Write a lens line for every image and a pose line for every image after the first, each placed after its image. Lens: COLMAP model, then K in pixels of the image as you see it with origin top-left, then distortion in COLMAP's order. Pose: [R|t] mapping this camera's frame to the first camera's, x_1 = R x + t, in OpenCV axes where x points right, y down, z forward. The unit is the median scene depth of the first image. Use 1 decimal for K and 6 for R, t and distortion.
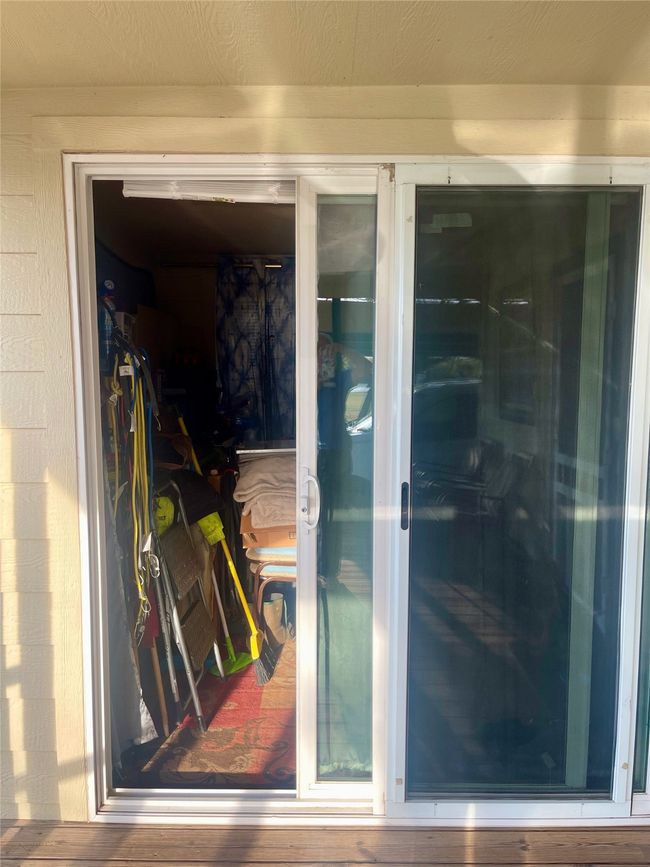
lens RADIAL K [[699.1, 0, 319.9], [0, 699.1, 437.8], [0, 0, 1]] dist [0.100687, -0.175410]
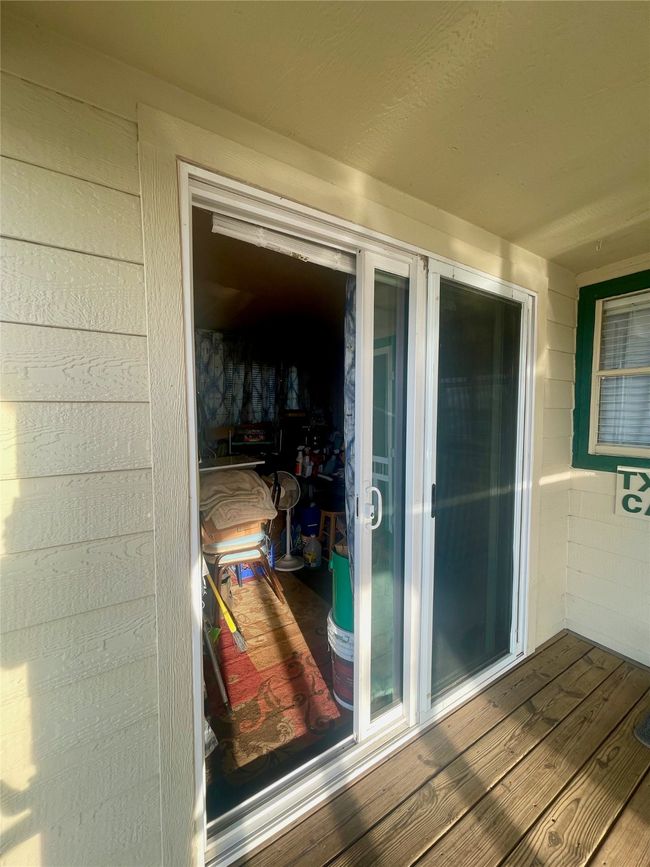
lens RADIAL K [[361.7, 0, 325.0], [0, 361.7, 433.5], [0, 0, 1]] dist [0.000024, 0.000777]
pose [[0.826077, -0.035191, 0.562457, -0.452292], [0.055780, 0.998253, -0.019467, -0.034282], [-0.560789, 0.047455, 0.826597, 0.505761]]
